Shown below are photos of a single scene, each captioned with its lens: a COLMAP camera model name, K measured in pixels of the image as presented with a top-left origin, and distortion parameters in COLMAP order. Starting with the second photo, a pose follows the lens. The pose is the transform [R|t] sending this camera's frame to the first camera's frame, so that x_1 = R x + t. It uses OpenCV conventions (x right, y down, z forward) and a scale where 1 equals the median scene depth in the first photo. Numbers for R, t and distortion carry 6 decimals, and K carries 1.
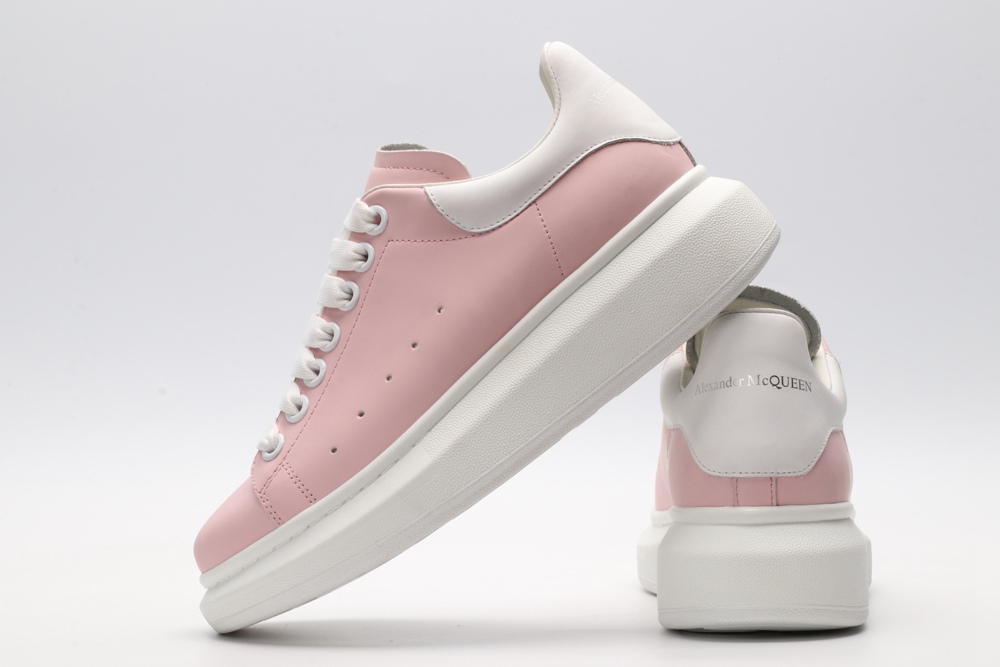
lens RADIAL K [[2248.0, 0, 498.7], [0, 2248.0, 337.6], [0, 0, 1]] dist [-0.092454, 0.000000]
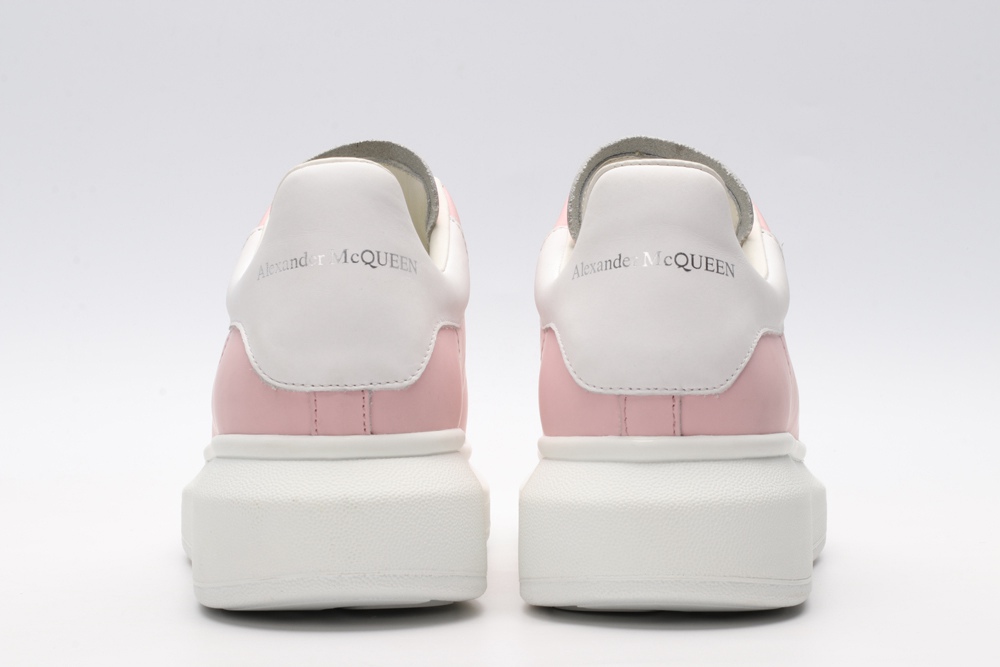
lens RADIAL K [[2248.0, 0, 500.9], [0, 2248.0, 327.8], [0, 0, 1]] dist [-0.092454, 0.000000]
pose [[0.999908, 0.012846, -0.004450, 0.069204], [-0.012762, 0.999749, 0.018440, 0.028278], [0.004686, -0.018381, 0.999820, 0.288342]]
